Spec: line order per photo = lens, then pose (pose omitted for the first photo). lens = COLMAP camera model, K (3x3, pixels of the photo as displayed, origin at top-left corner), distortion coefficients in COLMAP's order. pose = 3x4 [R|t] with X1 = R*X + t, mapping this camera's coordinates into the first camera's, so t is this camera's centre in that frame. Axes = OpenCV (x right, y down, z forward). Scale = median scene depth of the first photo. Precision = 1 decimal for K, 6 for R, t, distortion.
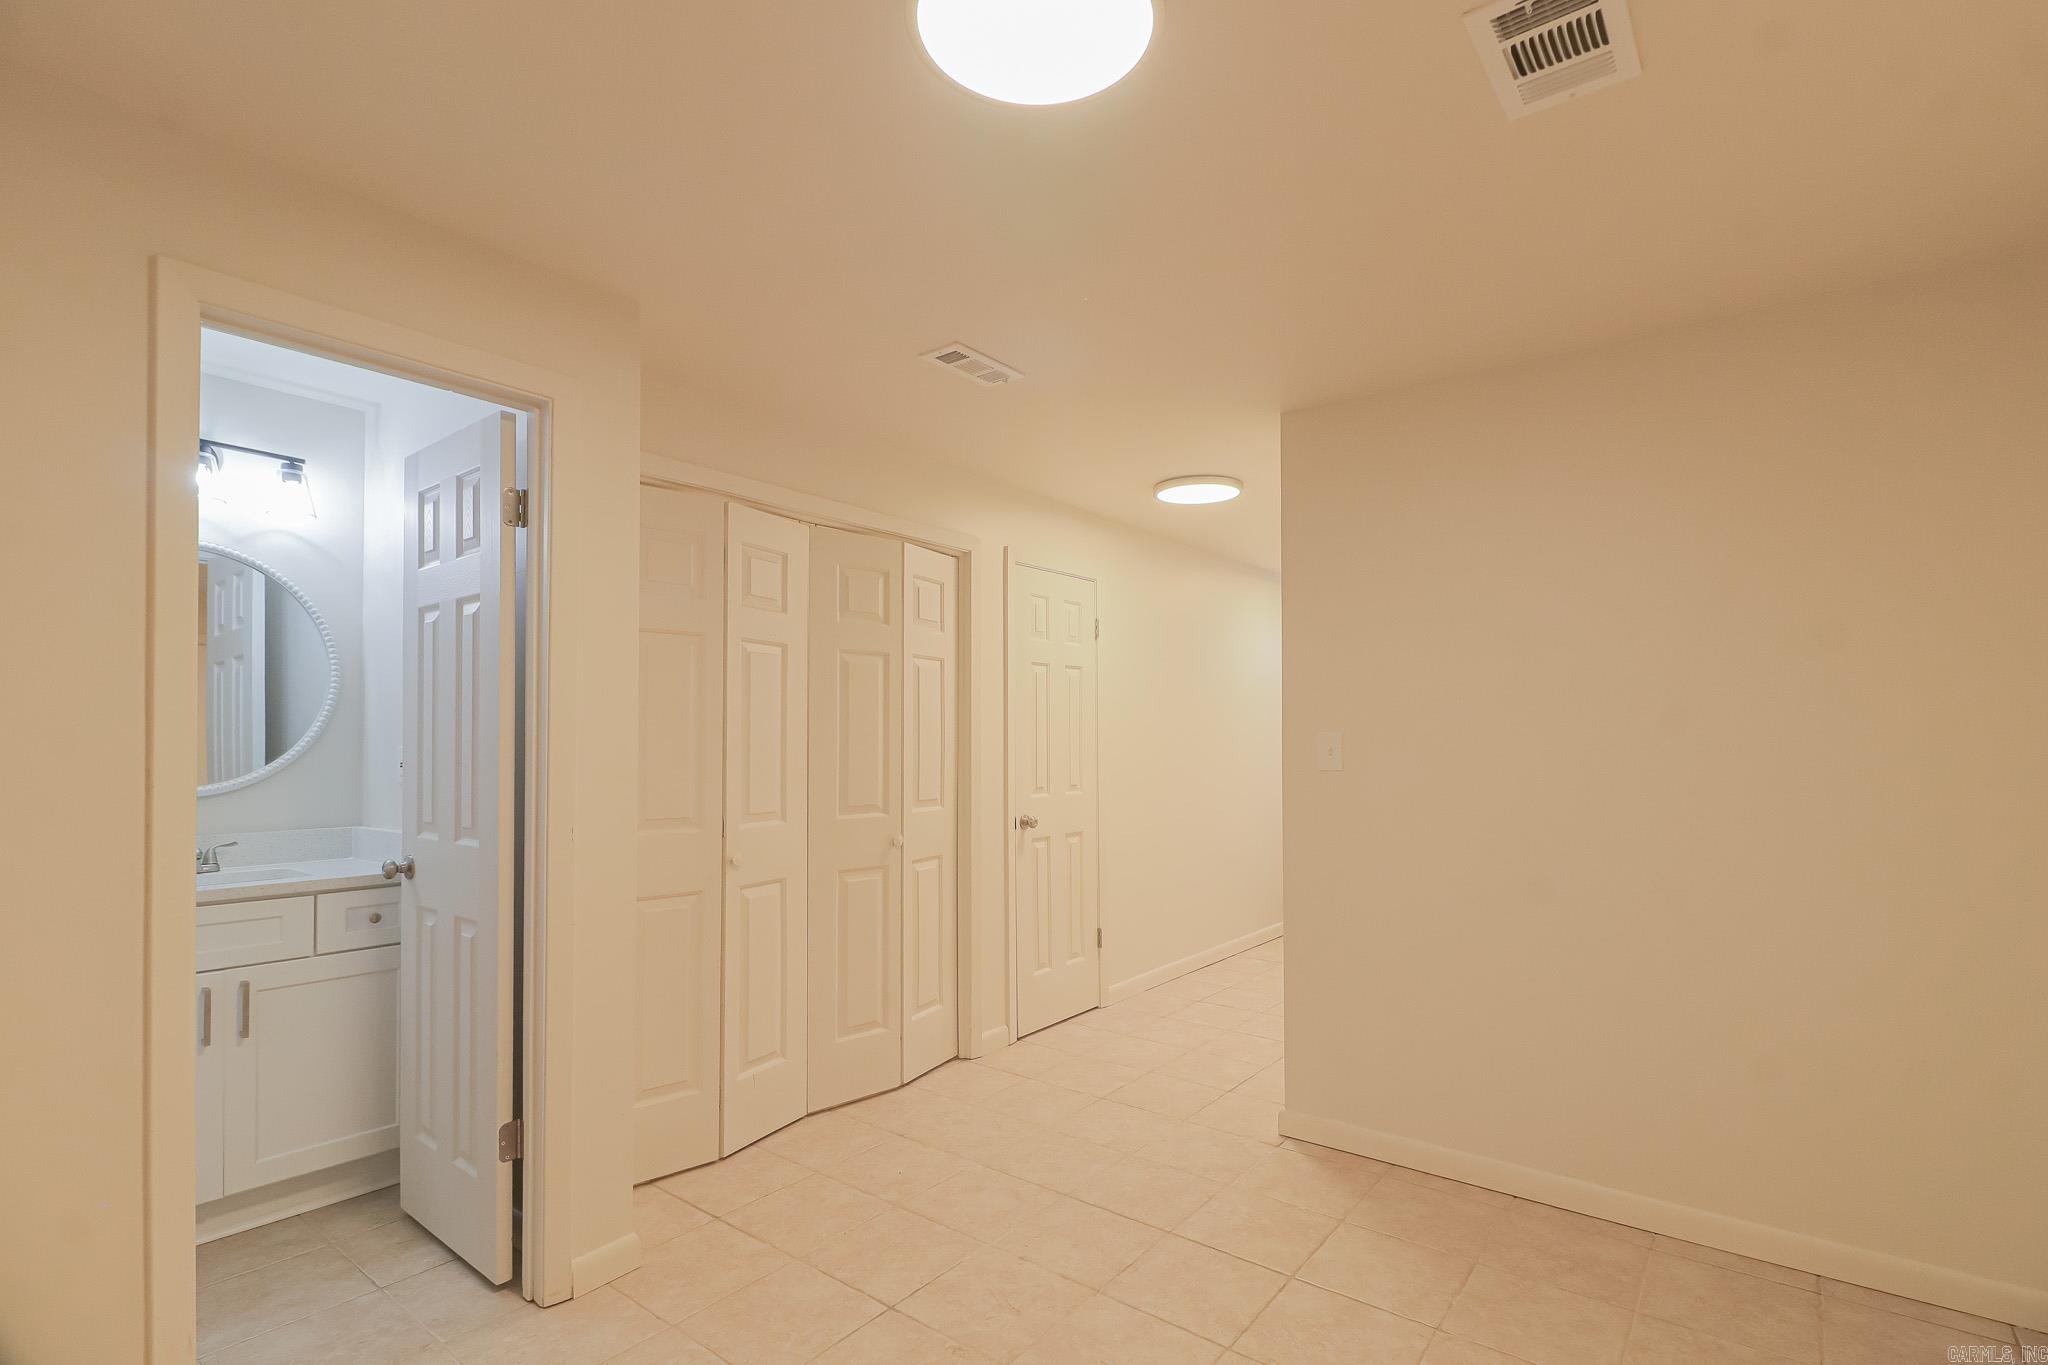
lens RADIAL K [[960.8, 0, 1076.3], [0, 960.8, 714.3], [0, 0, 1]] dist [0.012676, -0.007145]
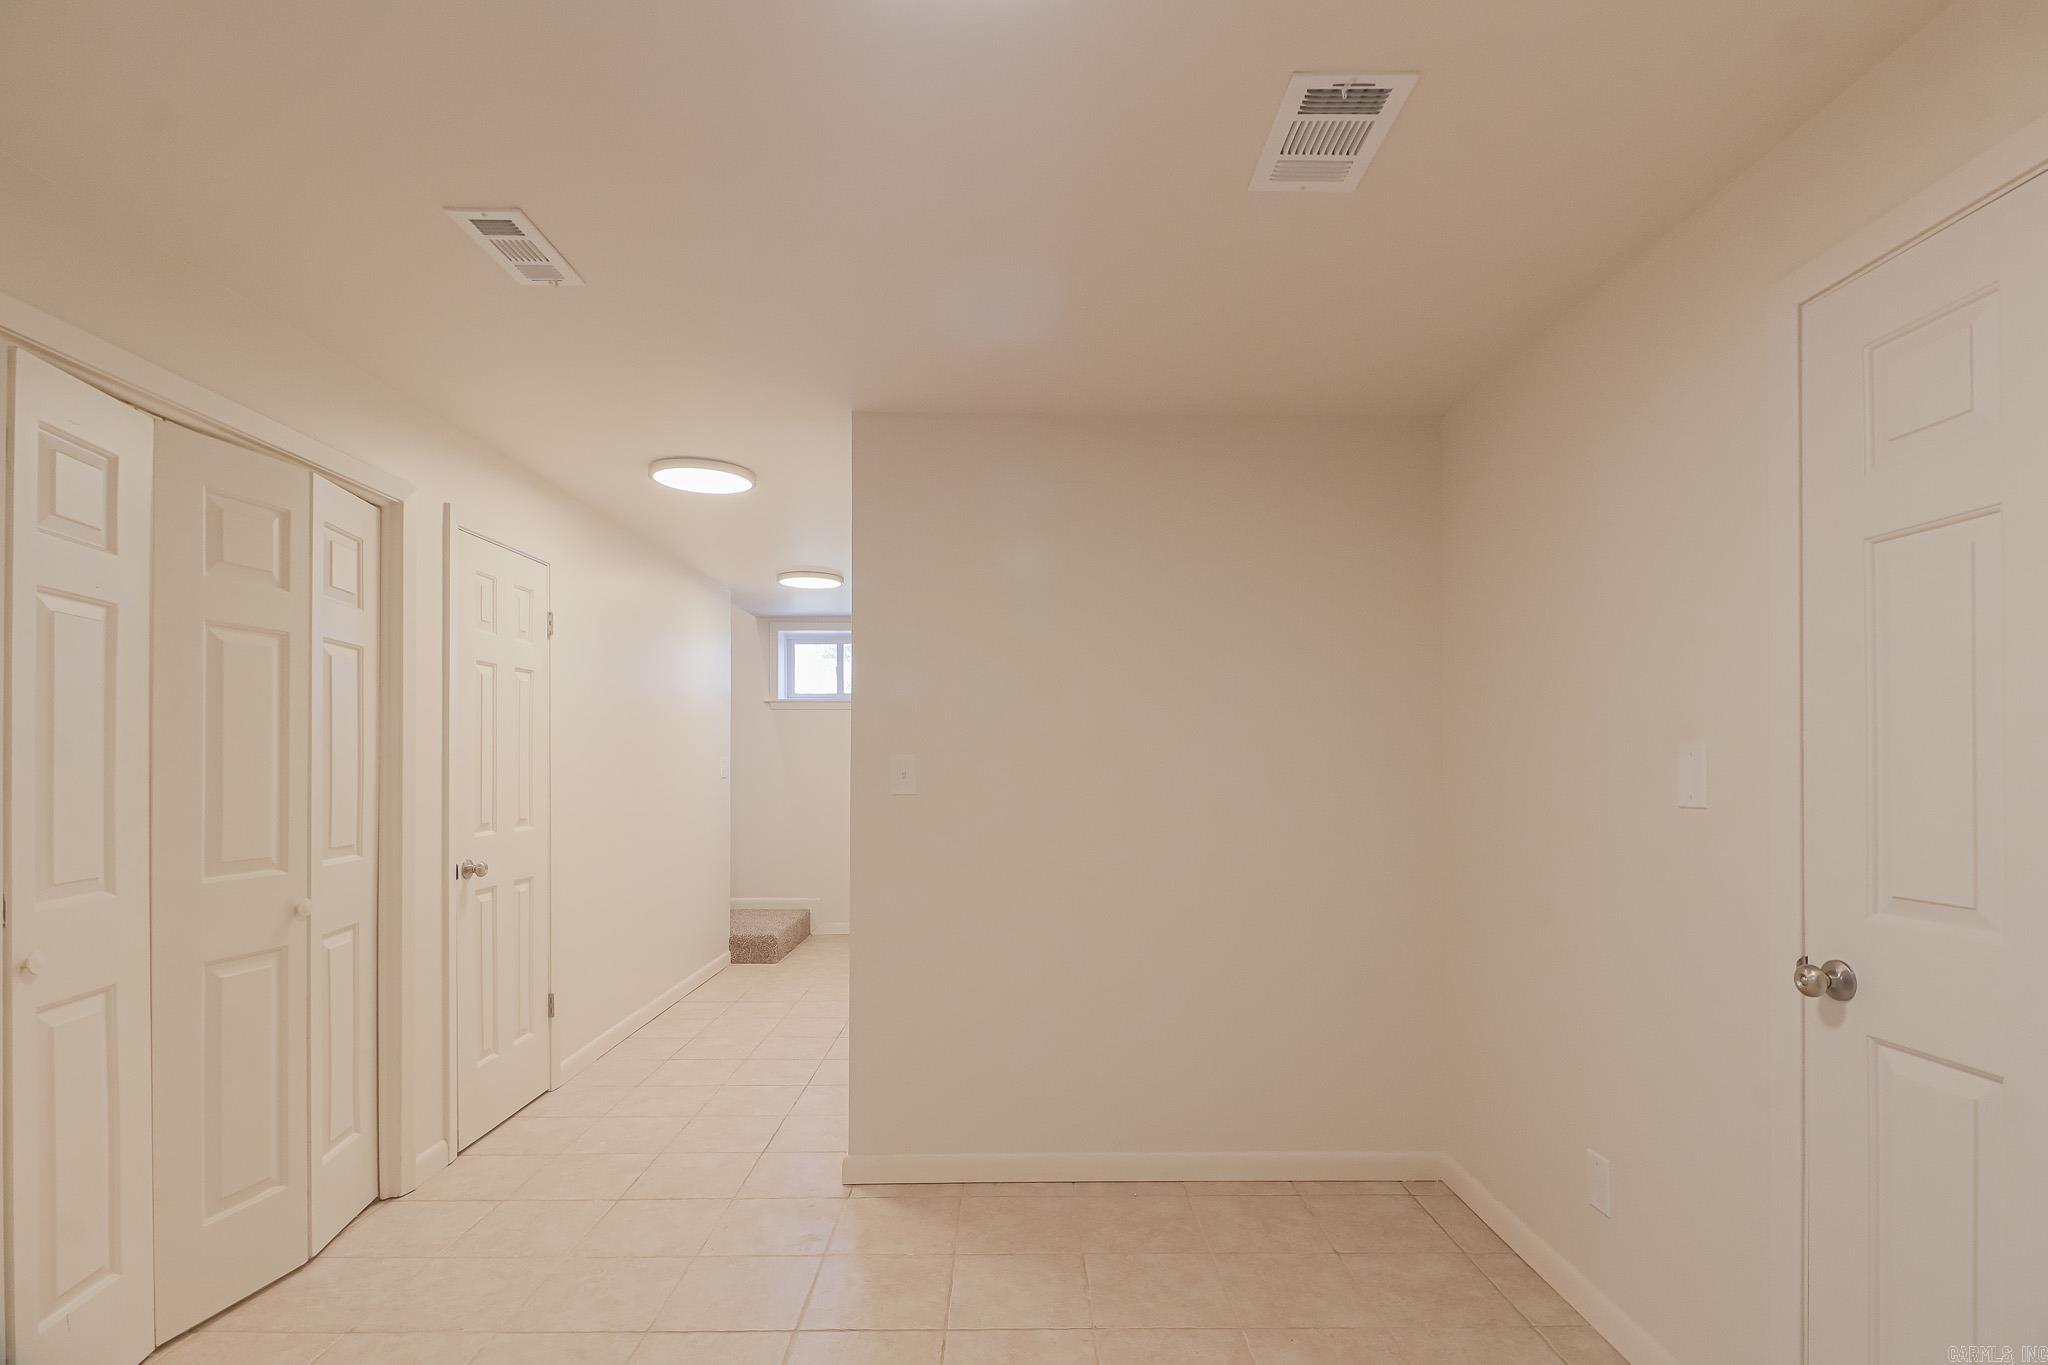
lens RADIAL K [[960.8, 0, 1029.9], [0, 960.8, 755.6], [0, 0, 1]] dist [0.012676, -0.007145]
pose [[0.790723, 0.008732, 0.612112, -0.194717], [-0.019366, 0.999755, 0.010756, 0.005352], [-0.611868, -0.020359, 0.790698, 0.139092]]
